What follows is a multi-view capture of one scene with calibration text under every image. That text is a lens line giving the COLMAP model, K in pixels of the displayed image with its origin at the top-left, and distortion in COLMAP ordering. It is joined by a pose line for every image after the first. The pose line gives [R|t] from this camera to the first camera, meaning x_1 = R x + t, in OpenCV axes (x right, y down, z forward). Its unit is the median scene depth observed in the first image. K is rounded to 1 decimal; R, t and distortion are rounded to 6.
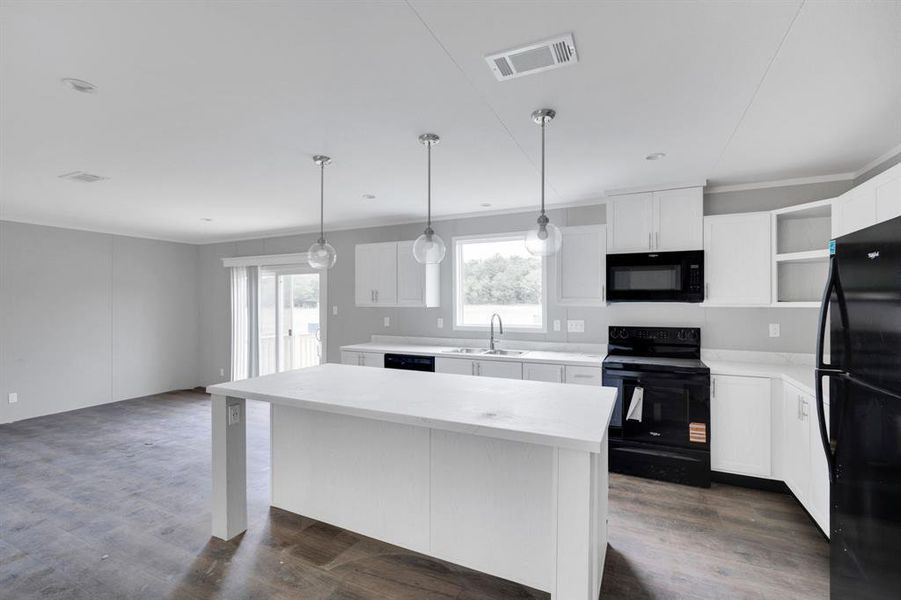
lens RADIAL K [[398.3, 0, 449.5], [0, 398.3, 301.7], [0, 0, 1]] dist [-0.001461, 0.000352]
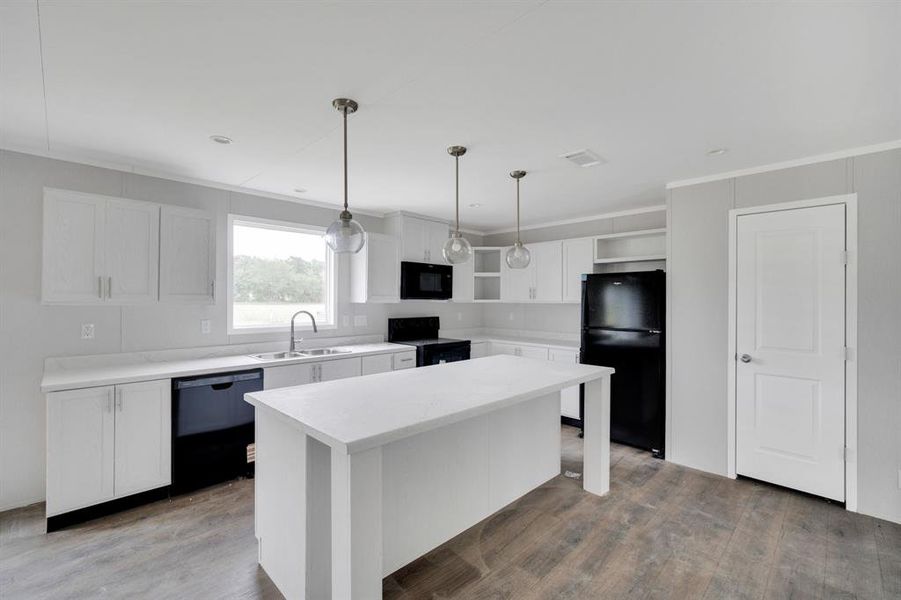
lens RADIAL K [[398.3, 0, 445.1], [0, 398.3, 297.2], [0, 0, 1]] dist [-0.001461, 0.000352]
pose [[0.342311, 0.008593, 0.939547, -0.760955], [-0.004672, 0.999961, -0.007443, 0.003878], [-0.939575, -0.001842, 0.342338, 0.459849]]
